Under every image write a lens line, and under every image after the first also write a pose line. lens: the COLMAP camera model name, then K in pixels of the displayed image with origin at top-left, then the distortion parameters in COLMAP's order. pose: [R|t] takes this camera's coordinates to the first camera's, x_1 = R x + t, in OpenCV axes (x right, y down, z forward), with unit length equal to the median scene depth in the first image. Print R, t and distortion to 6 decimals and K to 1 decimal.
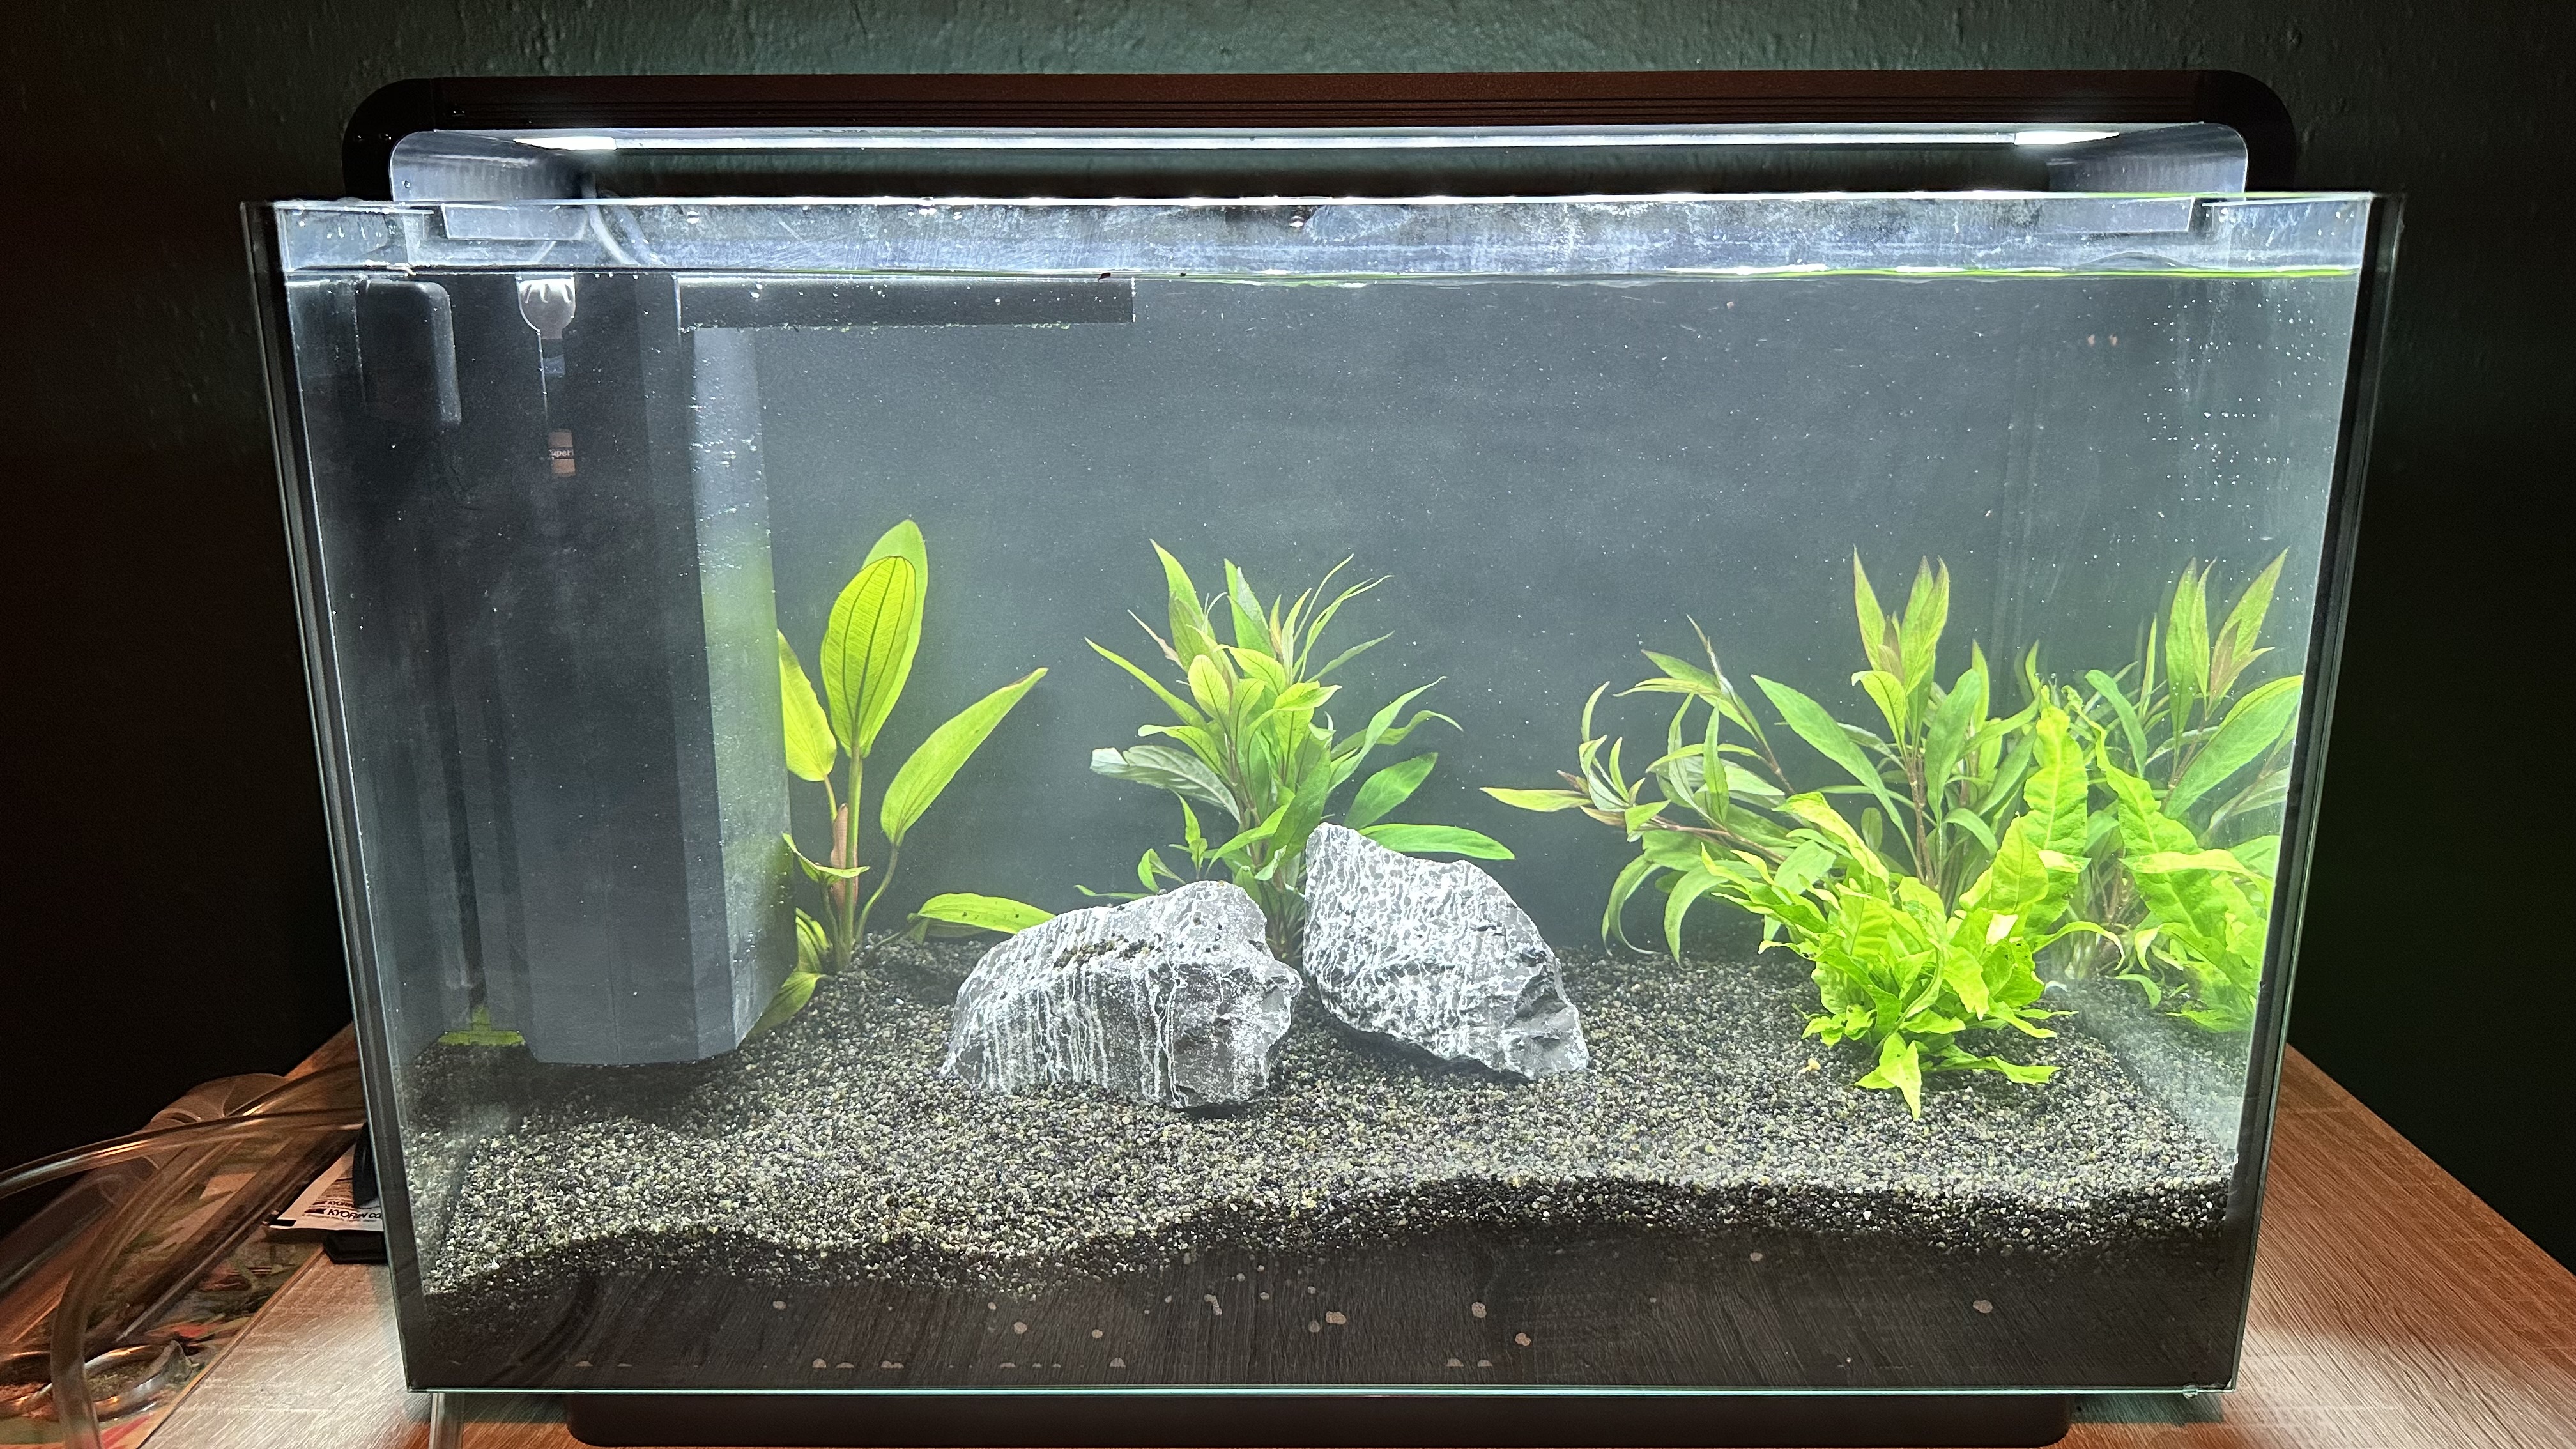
lens RADIAL K [[1863.0, 0, 1284.1], [0, 1863.0, 720.4], [0, 0, 1]] dist [-0.044866, 0.001609]
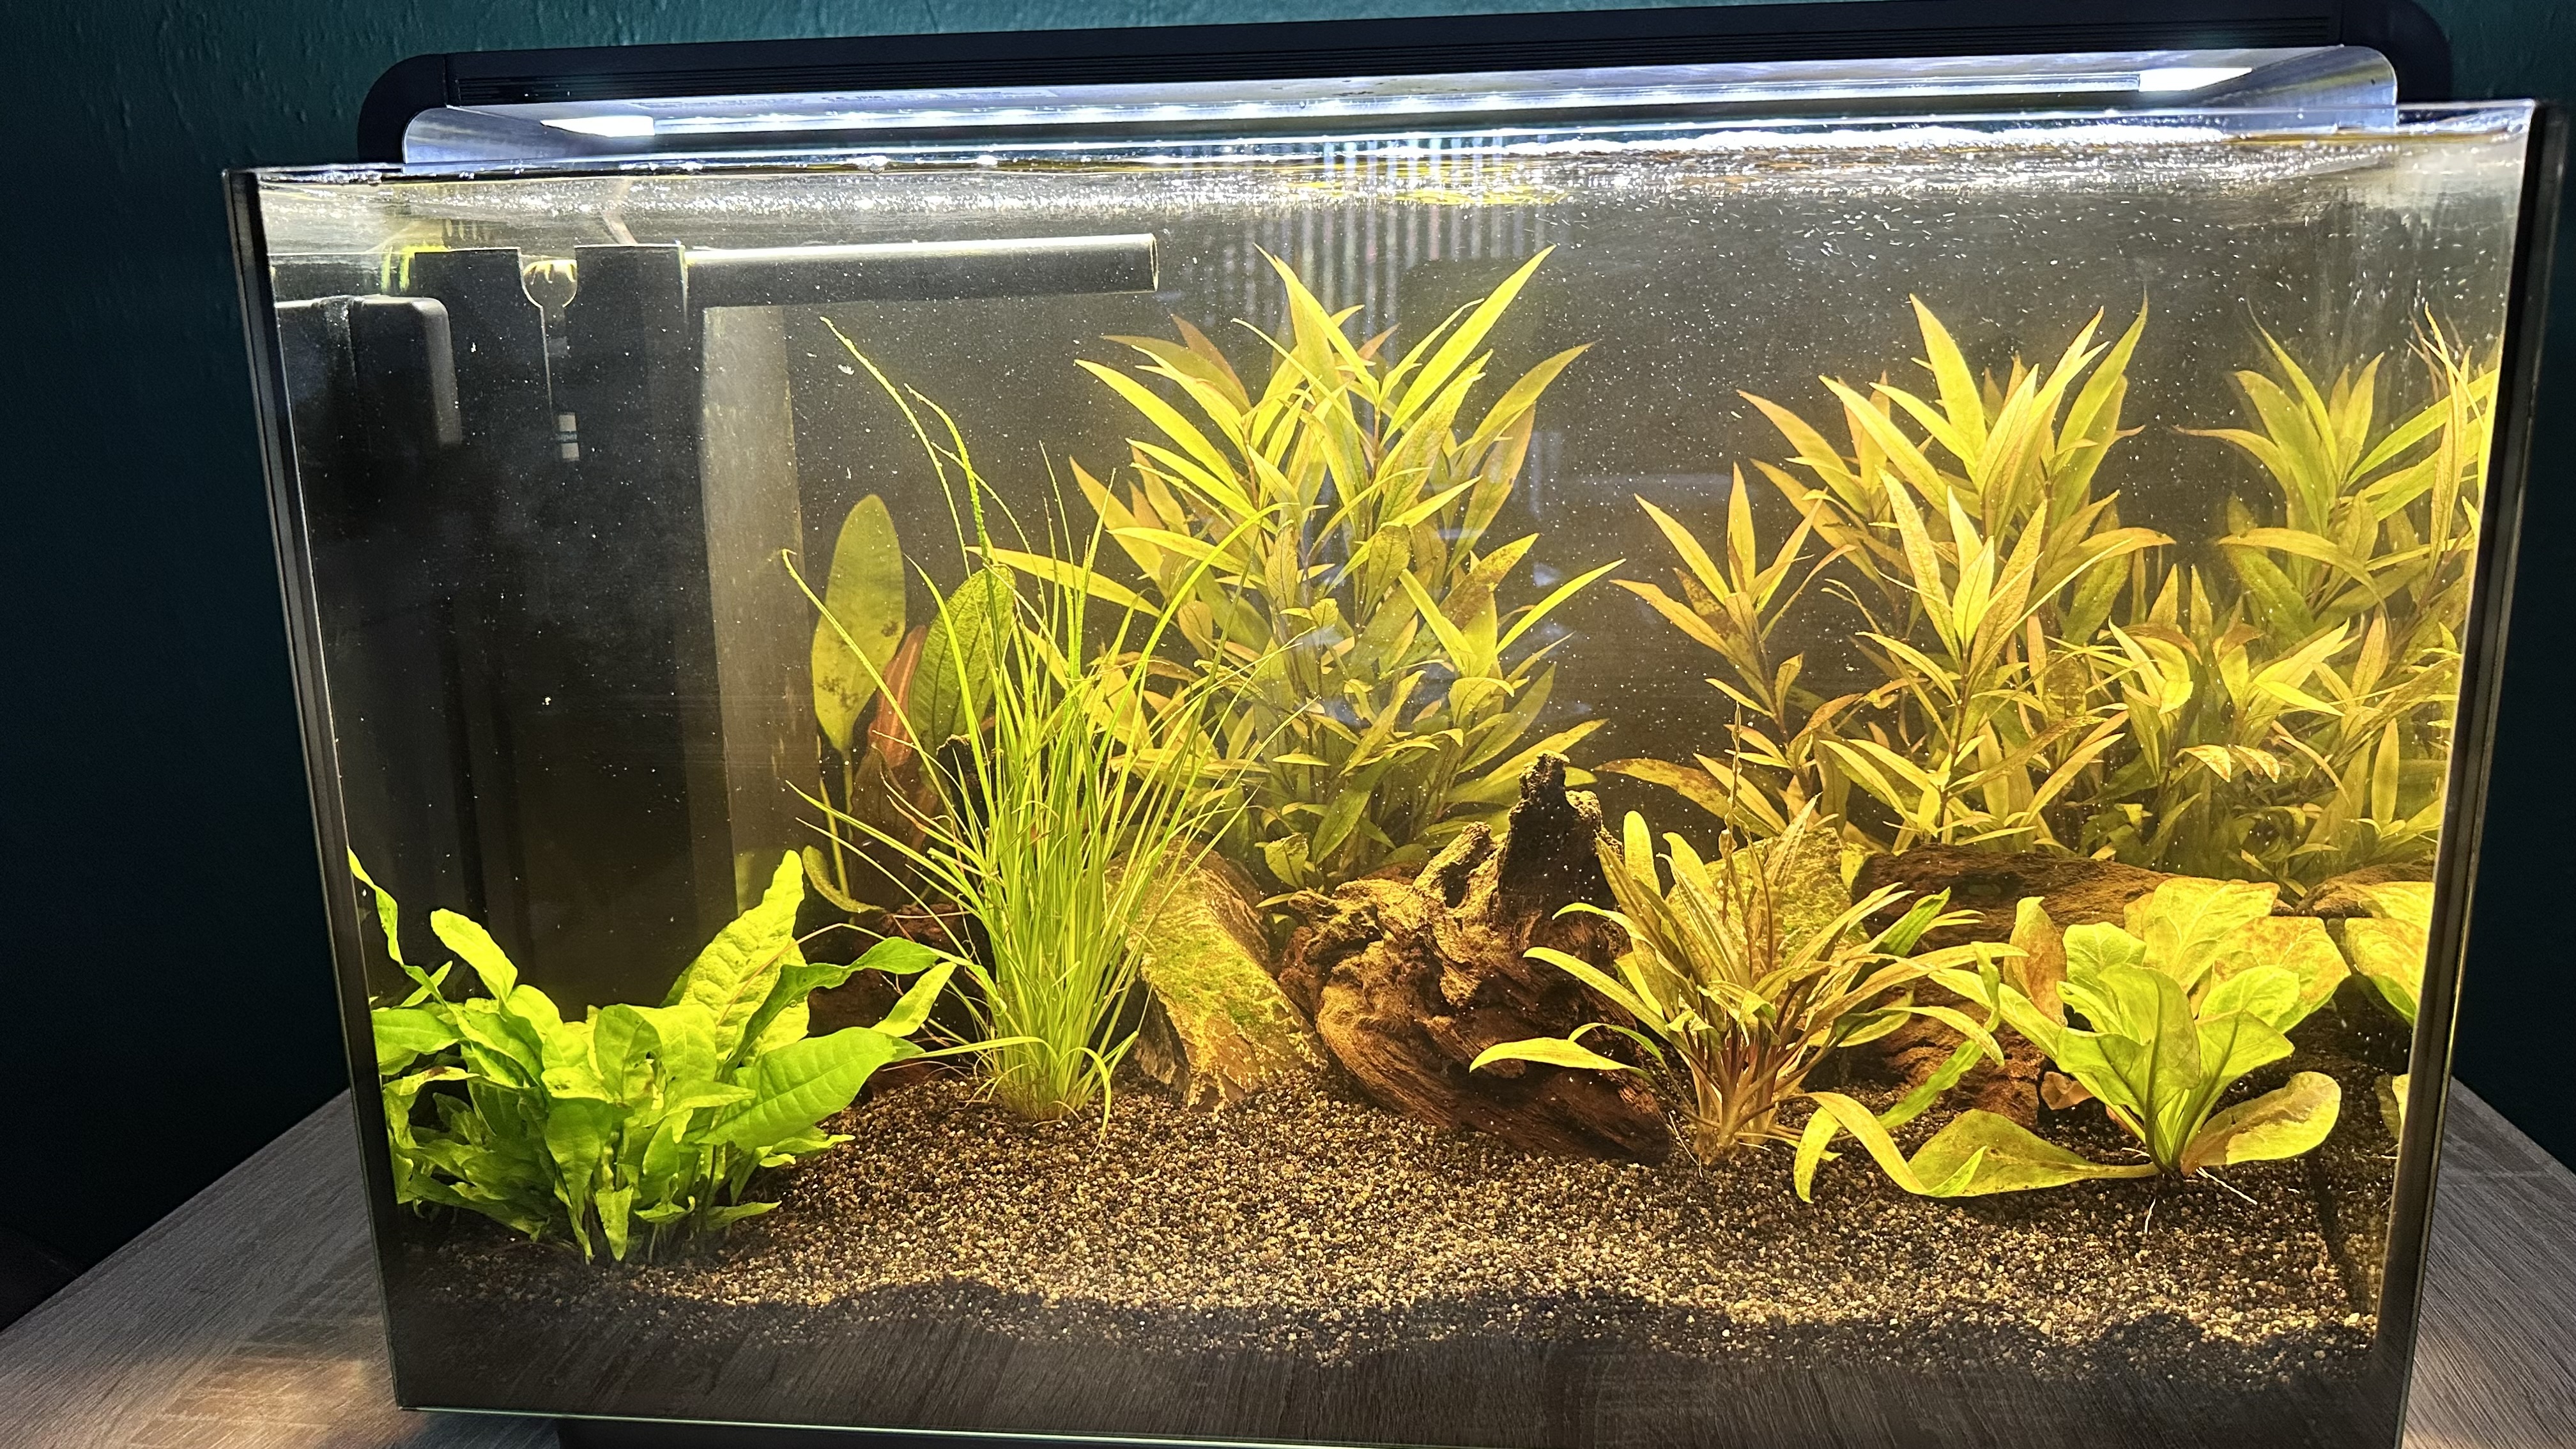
lens RADIAL K [[1863.0, 0, 1283.6], [0, 1863.0, 716.0], [0, 0, 1]] dist [-0.044866, 0.001609]
pose [[0.995204, 0.003688, -0.097755, 0.072832], [-0.006360, 0.999614, -0.027038, 0.023787], [0.097617, 0.027530, 0.994843, 0.075288]]
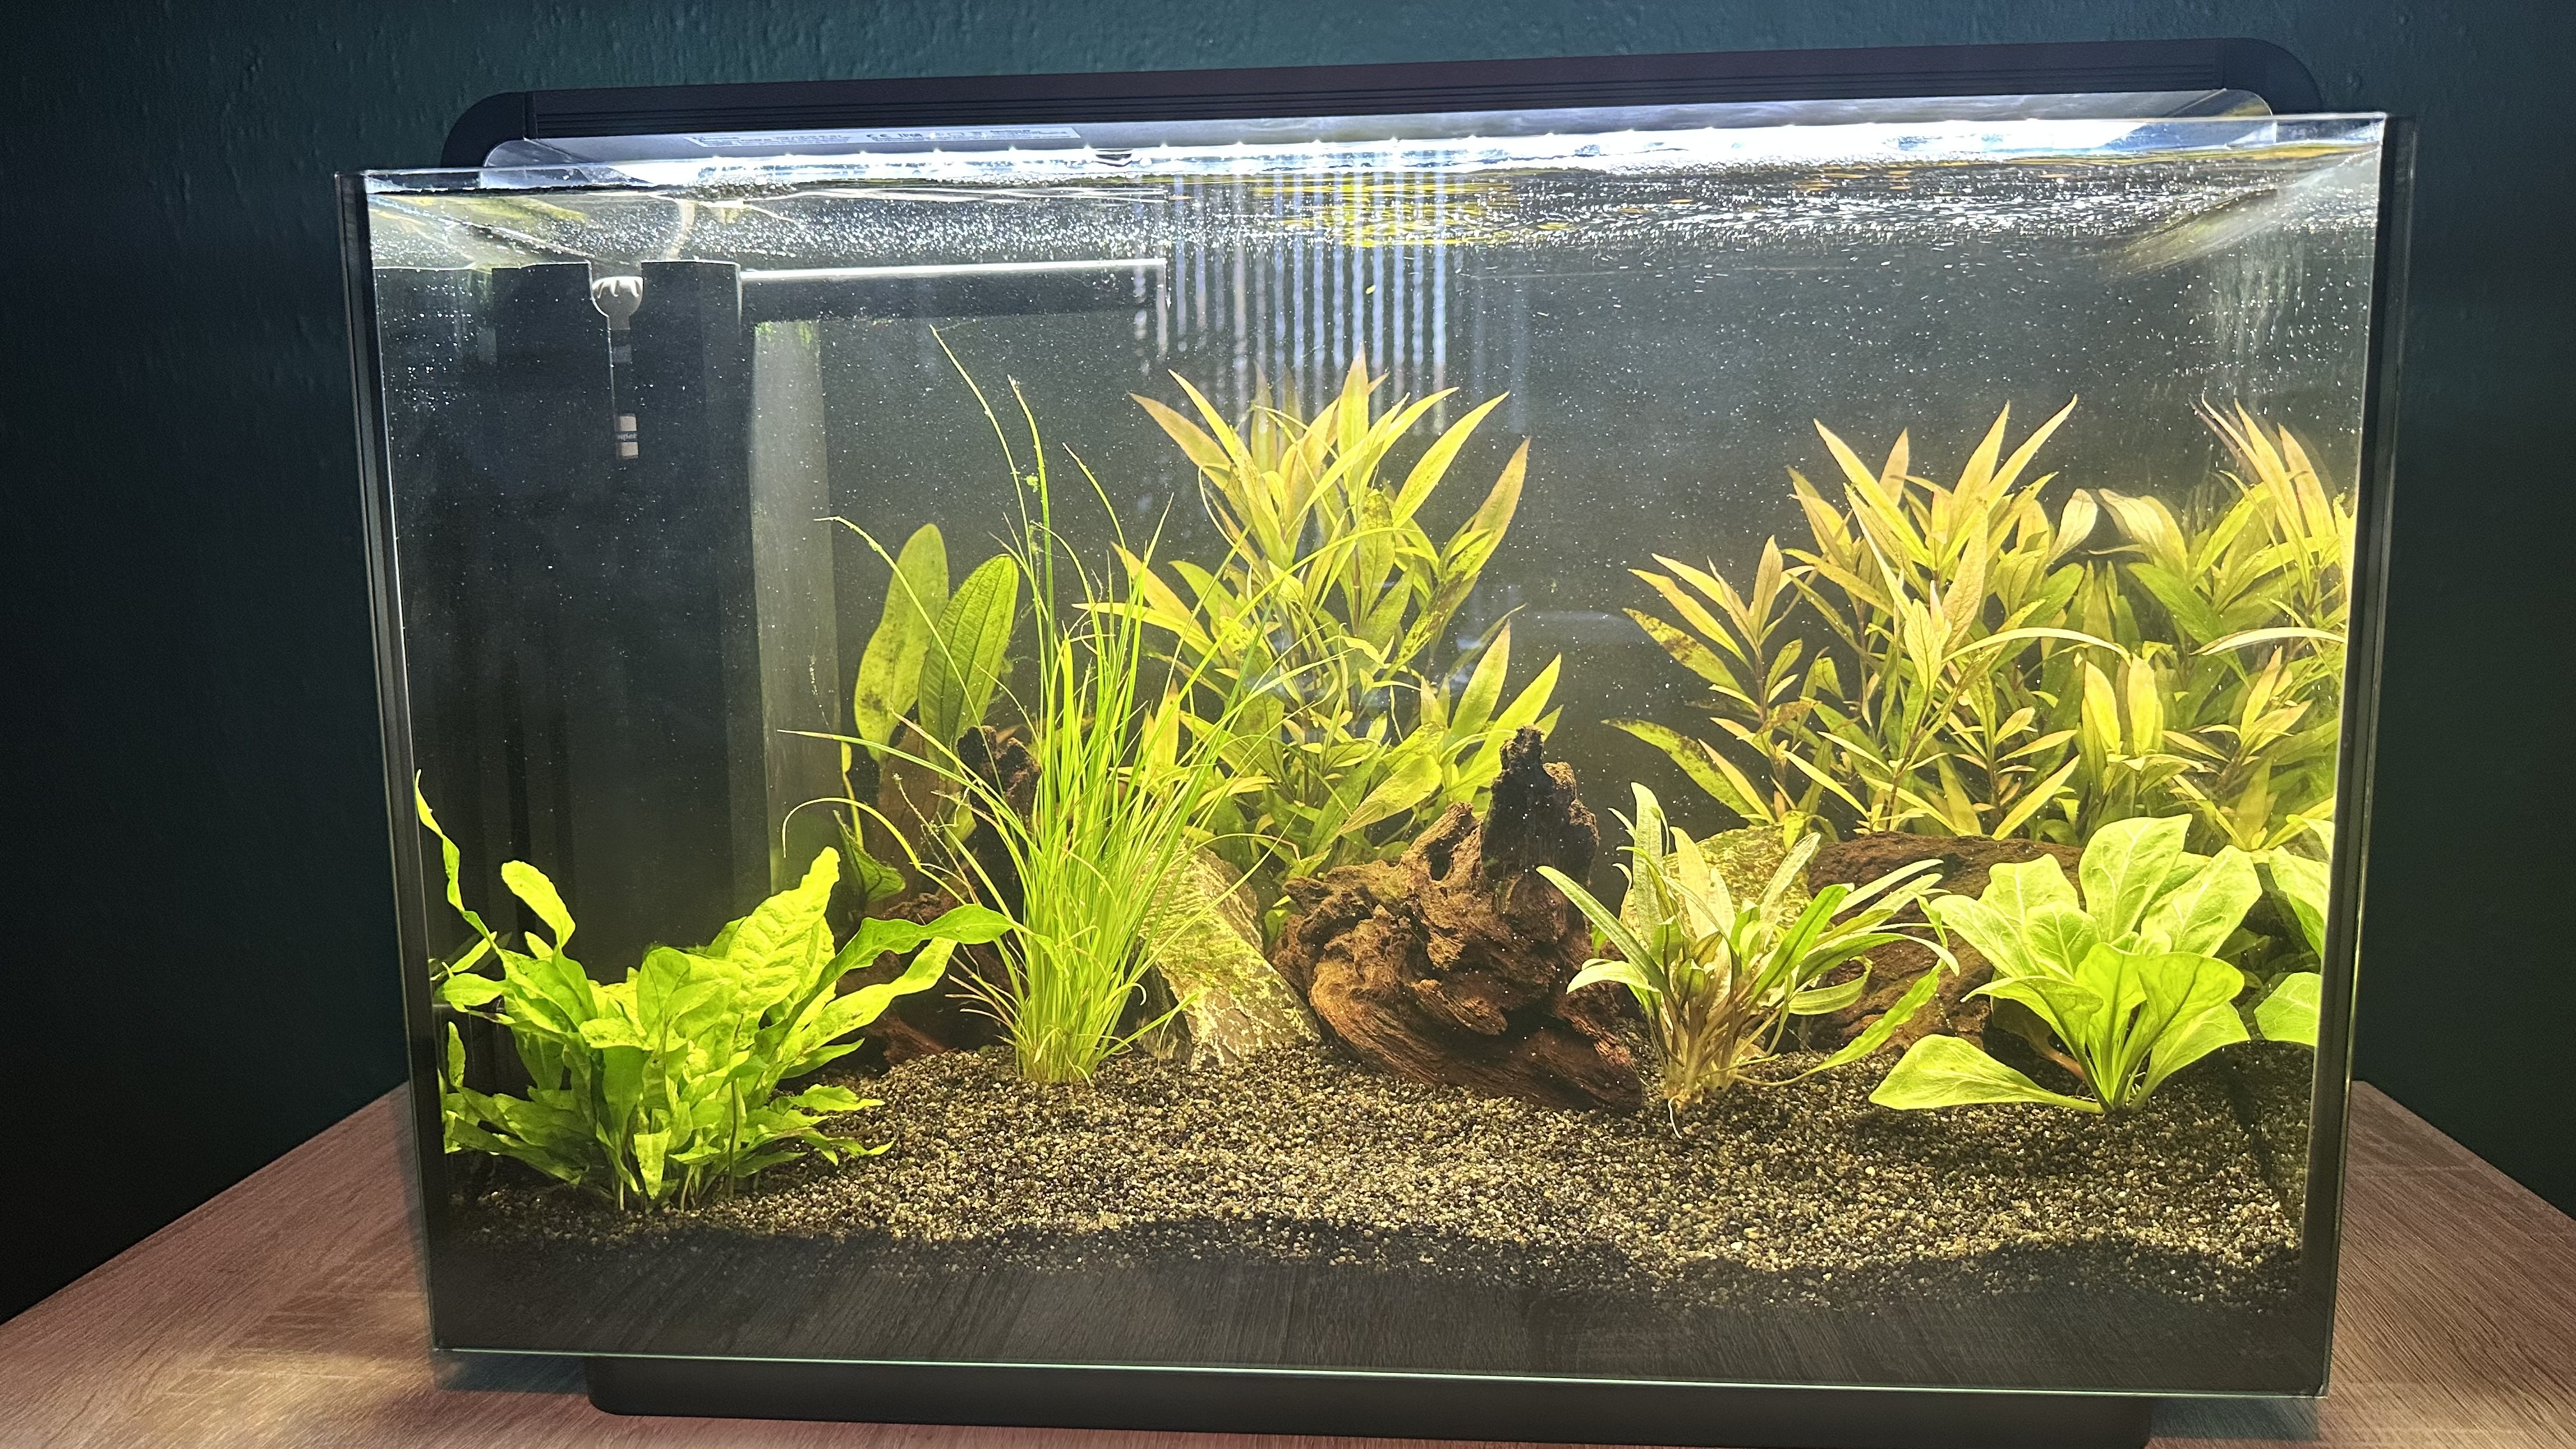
lens RADIAL K [[1863.0, 0, 1271.8], [0, 1863.0, 738.2], [0, 0, 1]] dist [-0.044866, 0.001609]
pose [[0.996712, -0.000110, -0.081030, 0.057806], [-0.008552, 0.994271, -0.106550, 0.128428], [0.080578, 0.106892, 0.991000, 0.004027]]
